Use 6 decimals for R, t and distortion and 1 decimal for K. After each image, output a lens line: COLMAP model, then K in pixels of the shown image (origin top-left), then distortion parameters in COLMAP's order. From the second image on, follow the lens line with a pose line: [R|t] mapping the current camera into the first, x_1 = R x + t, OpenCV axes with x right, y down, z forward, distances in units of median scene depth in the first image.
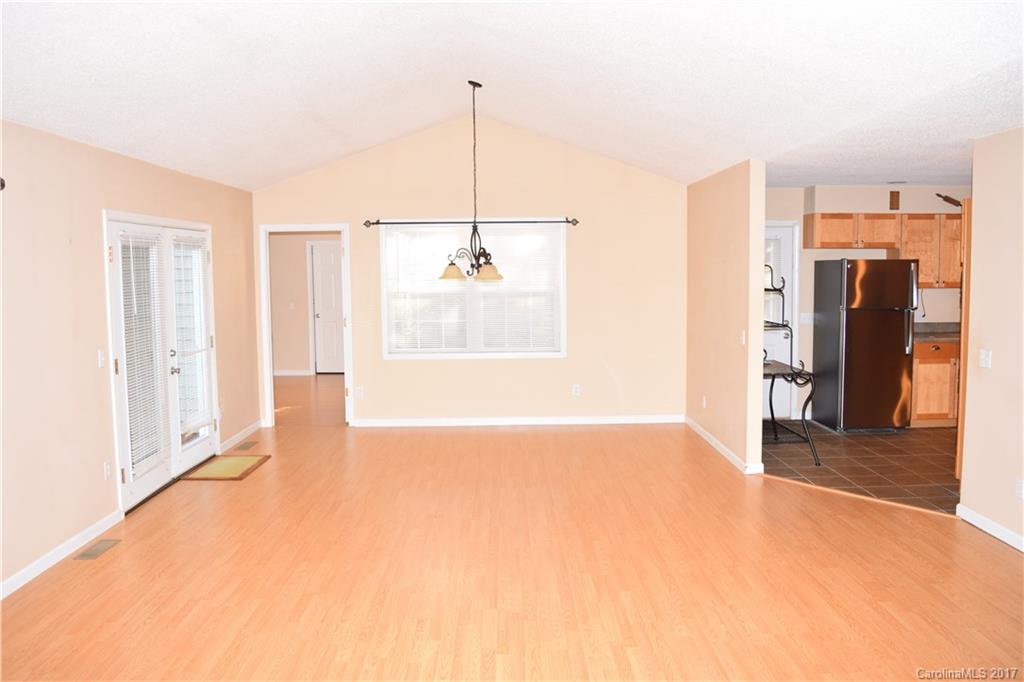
lens RADIAL K [[809.7, 0, 512.0], [0, 809.7, 341.0], [0, 0, 1]] dist [-0.083970, 0.009868]
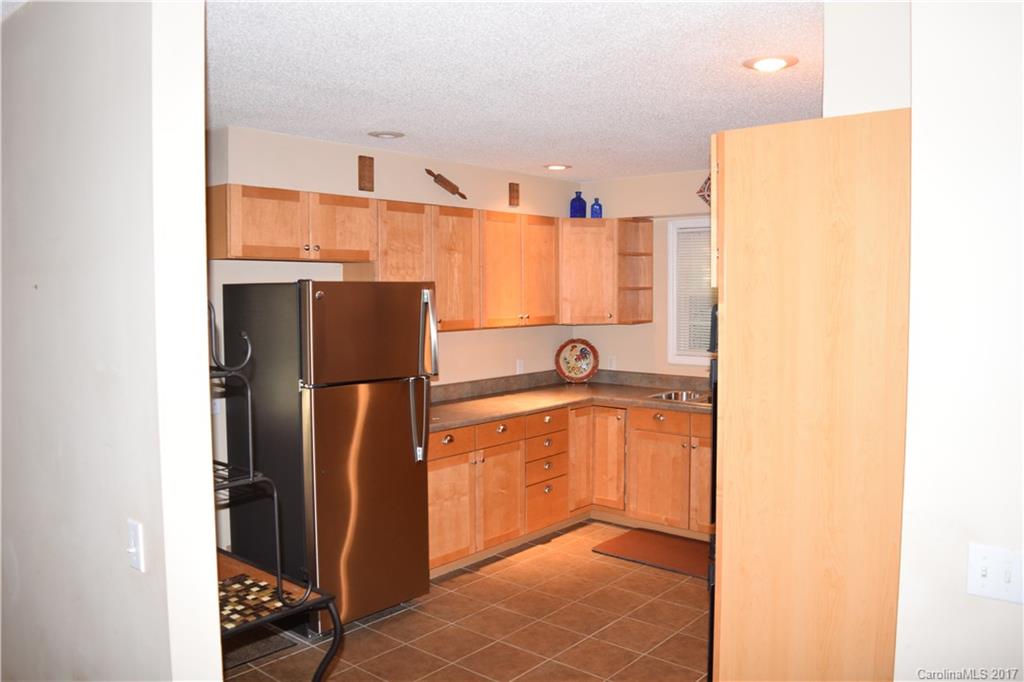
lens RADIAL K [[809.7, 0, 512.0], [0, 809.7, 341.0], [0, 0, 1]] dist [-0.083970, 0.009868]
pose [[0.656897, -0.038837, 0.752979, 0.129110], [0.064447, 0.997910, -0.004753, -0.054047], [-0.751221, 0.051650, 0.658027, 0.567429]]
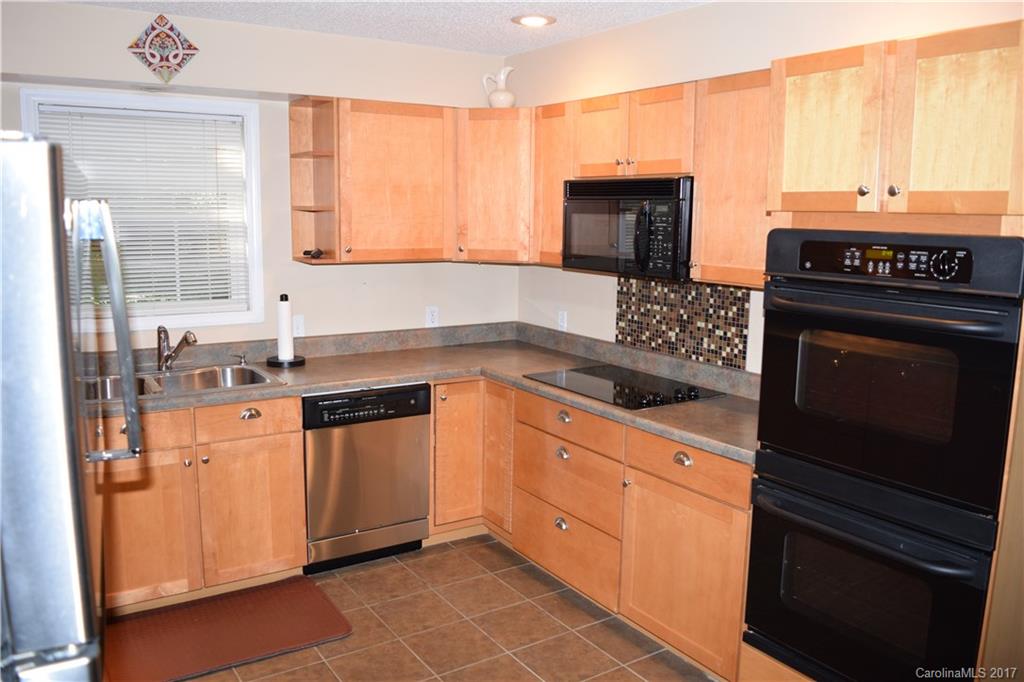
lens RADIAL K [[811.6, 0, 512.0], [0, 811.6, 341.0], [0, 0, 1]] dist [-0.089591, 0.002796]
pose [[-0.541727, -0.124763, 0.831244, 0.291951], [0.071156, 0.978566, 0.193247, -0.089077], [-0.837537, 0.163835, -0.521239, 0.953038]]
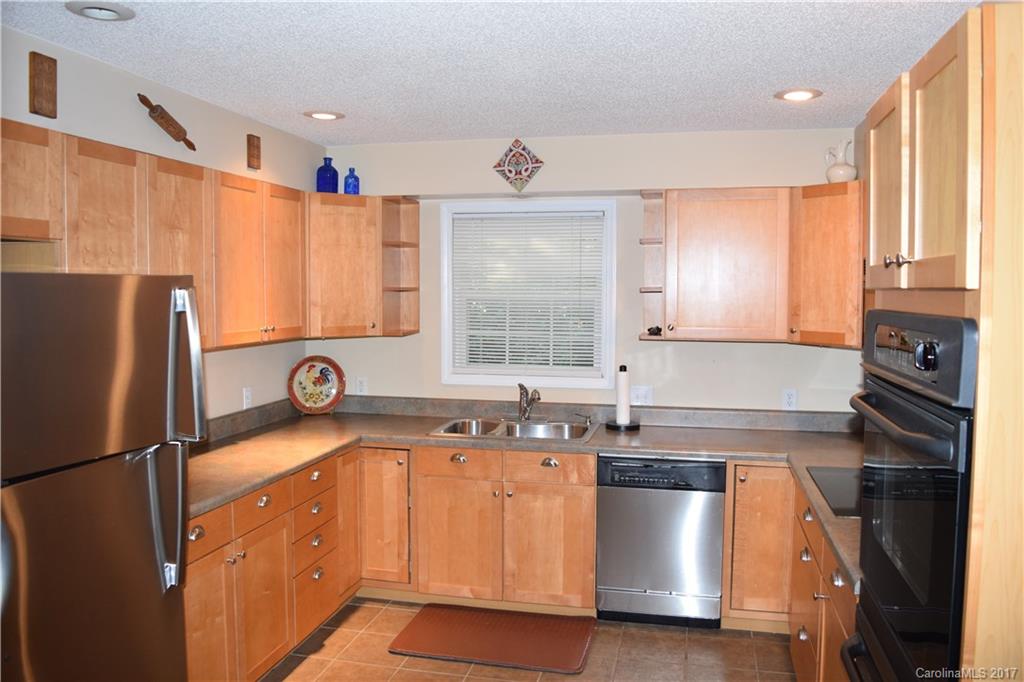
lens RADIAL K [[809.7, 0, 512.0], [0, 809.7, 341.0], [0, 0, 1]] dist [-0.083970, 0.009868]
pose [[0.237822, -0.048312, 0.970106, 0.226422], [0.083593, 0.996075, 0.029112, -0.071831], [-0.967705, 0.074171, 0.240927, 0.755759]]
